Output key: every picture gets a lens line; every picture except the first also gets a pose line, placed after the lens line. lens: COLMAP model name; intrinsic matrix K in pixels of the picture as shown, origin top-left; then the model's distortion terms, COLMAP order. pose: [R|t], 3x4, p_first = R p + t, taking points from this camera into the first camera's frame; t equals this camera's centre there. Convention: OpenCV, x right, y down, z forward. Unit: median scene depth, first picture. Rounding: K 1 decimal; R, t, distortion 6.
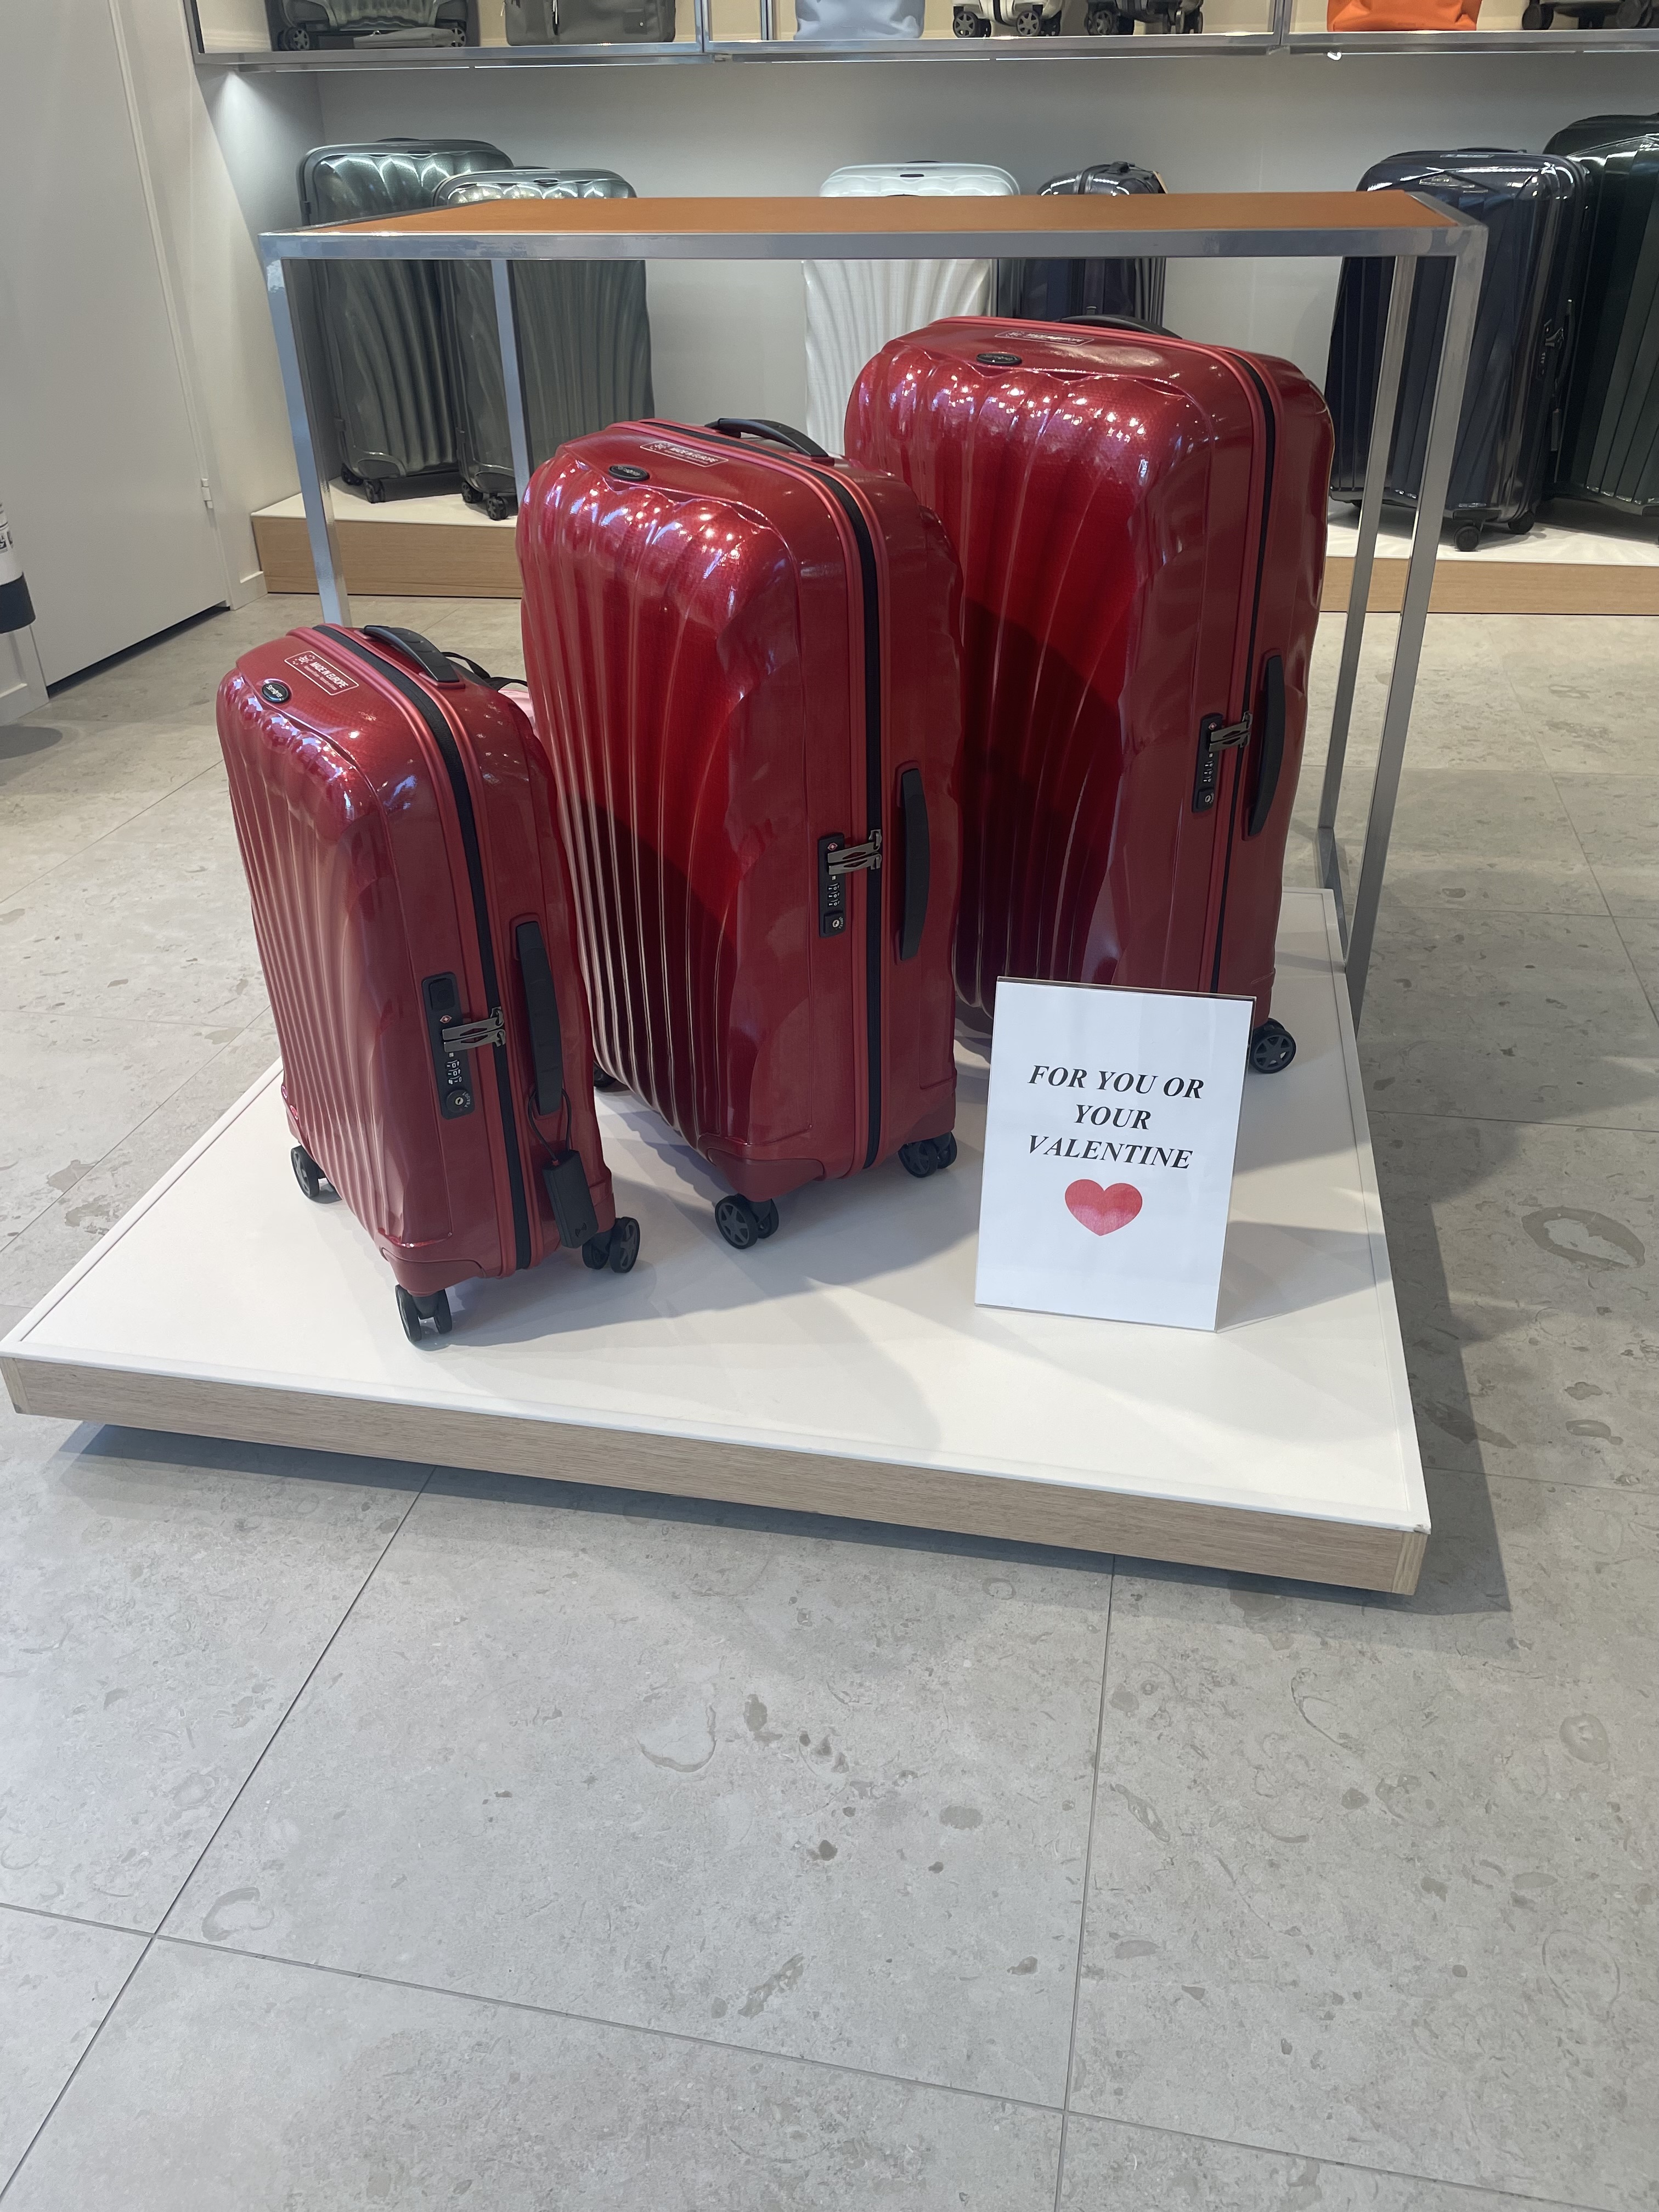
lens RADIAL K [[1695.0, 0, 834.4], [0, 1695.0, 1114.4], [0, 0, 1]] dist [0.108939, -0.145511]
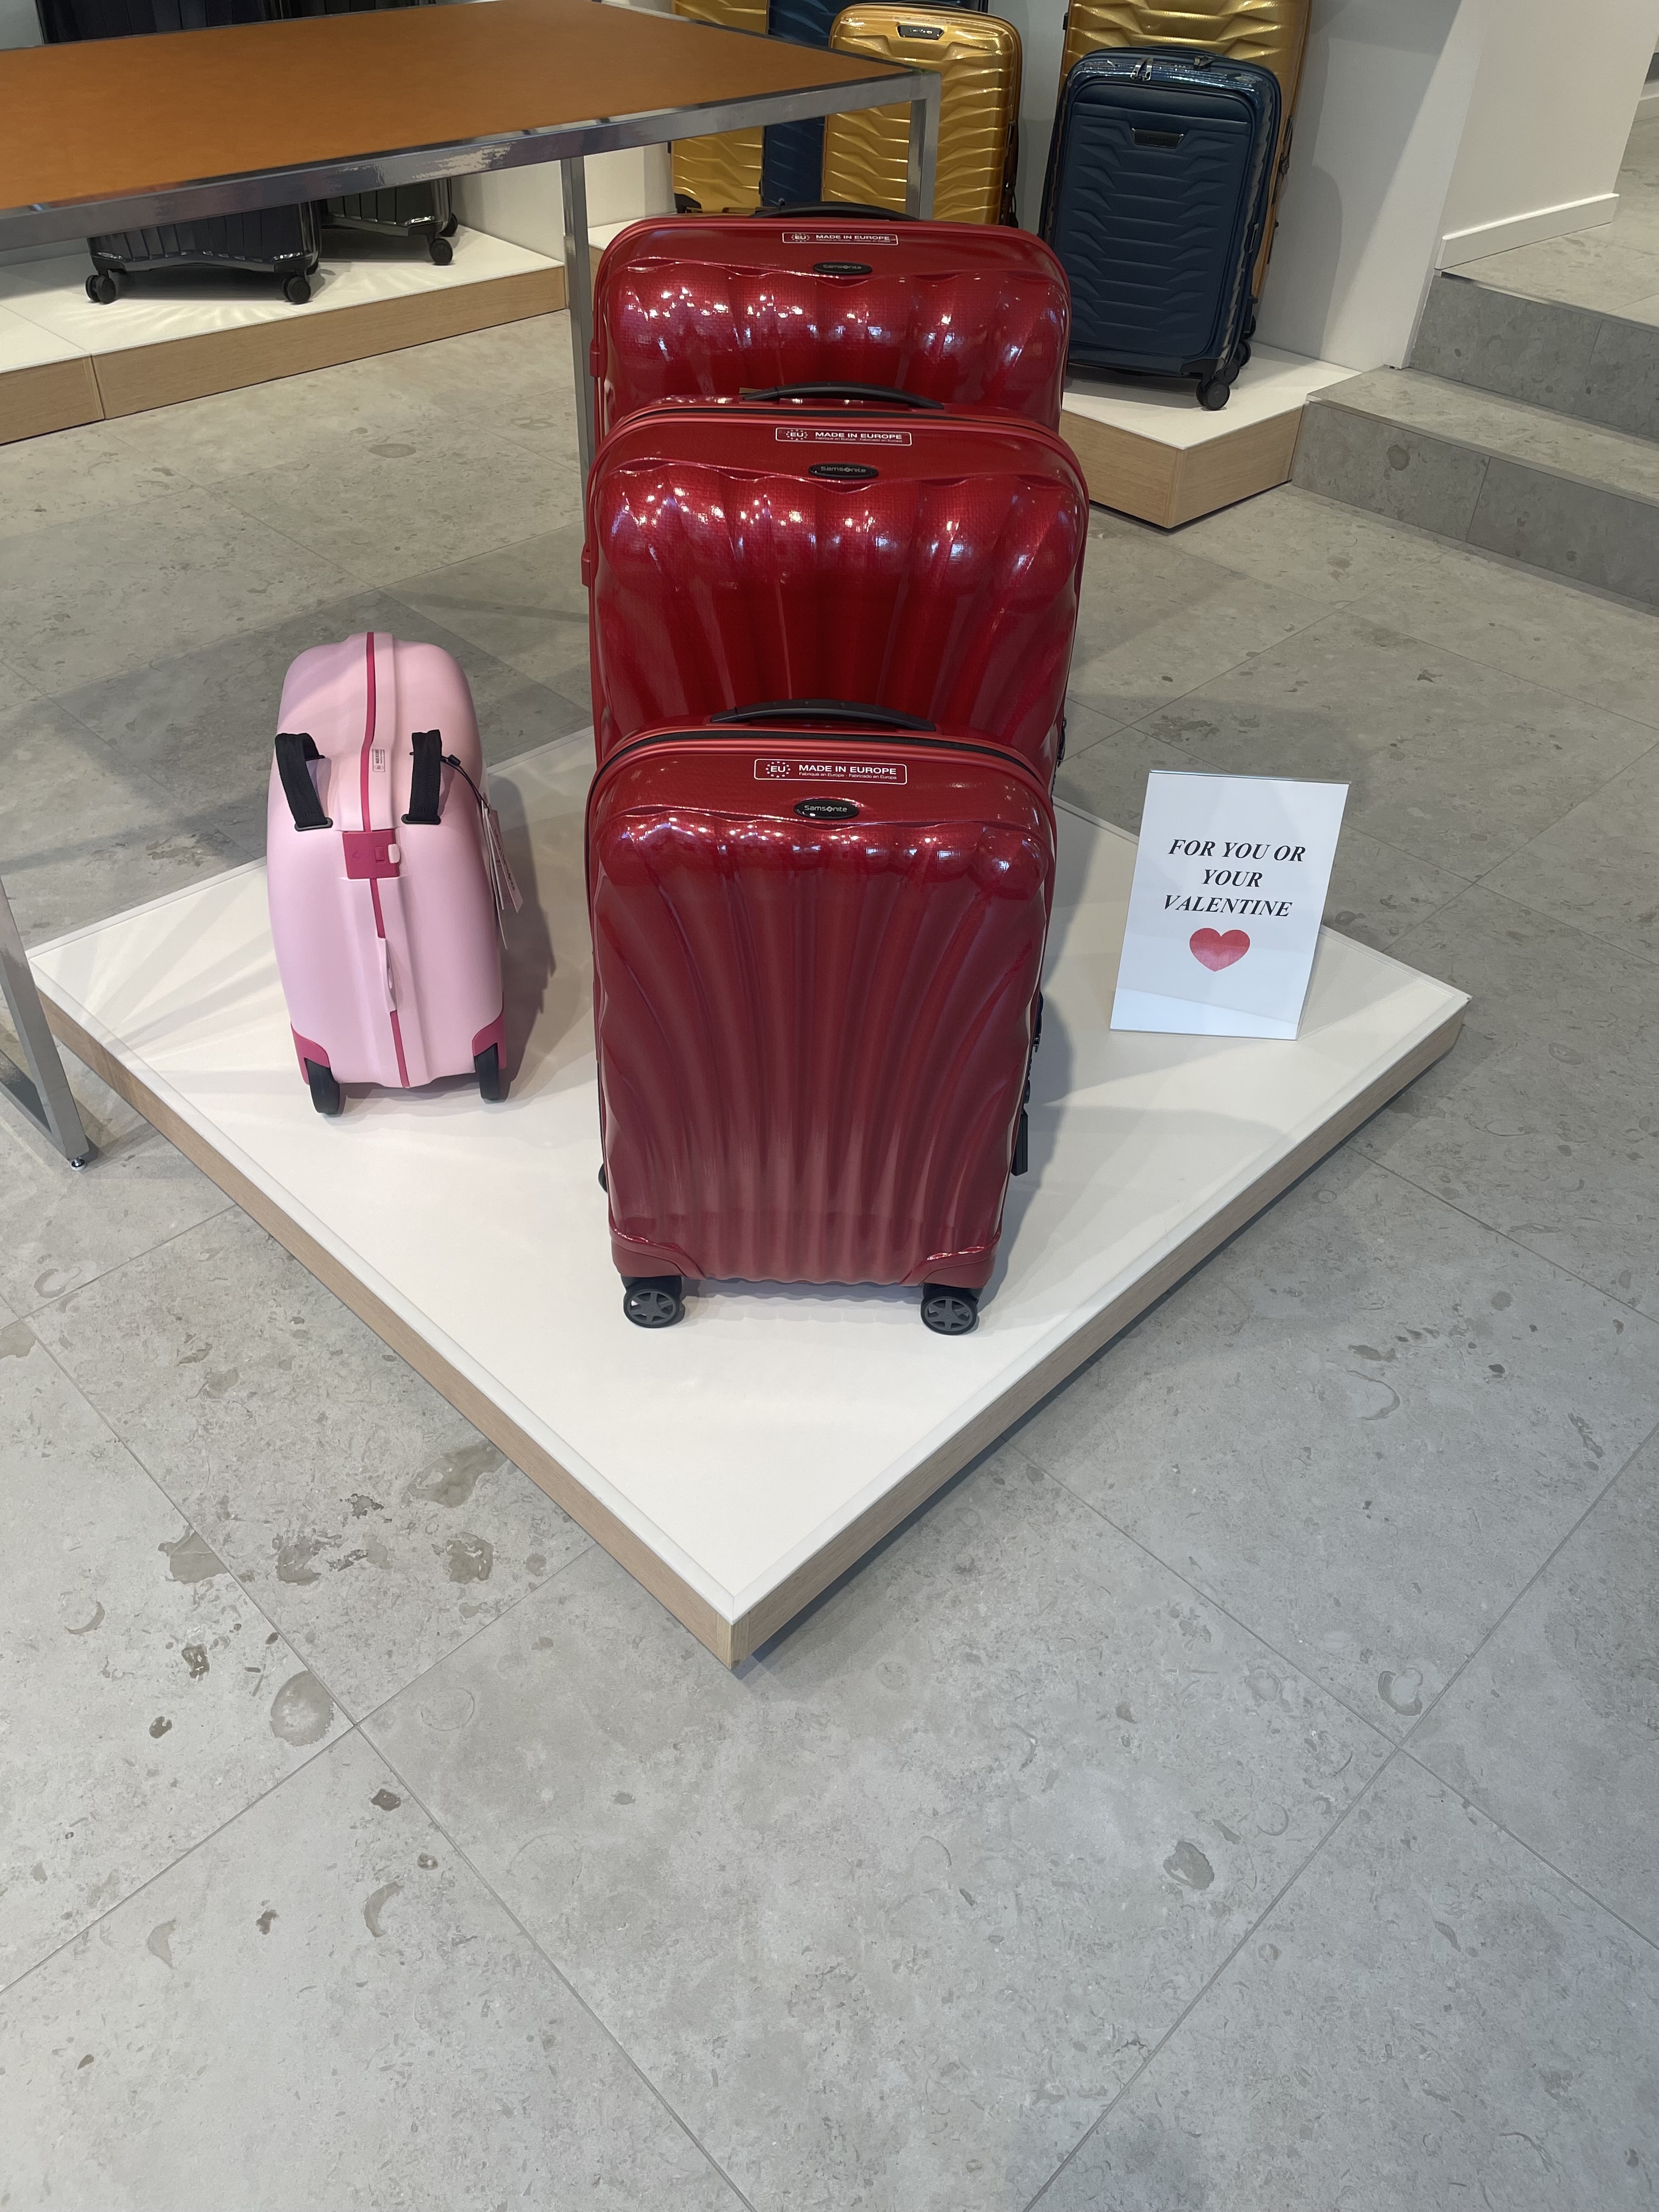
lens RADIAL K [[1695.0, 0, 834.4], [0, 1695.0, 1114.4], [0, 0, 1]] dist [0.108939, -0.145511]
pose [[0.534589, -0.517361, 0.668246, -1.103687], [0.387053, 0.852799, 0.350606, -0.457786], [-0.751269, 0.071217, 0.656143, 0.427255]]
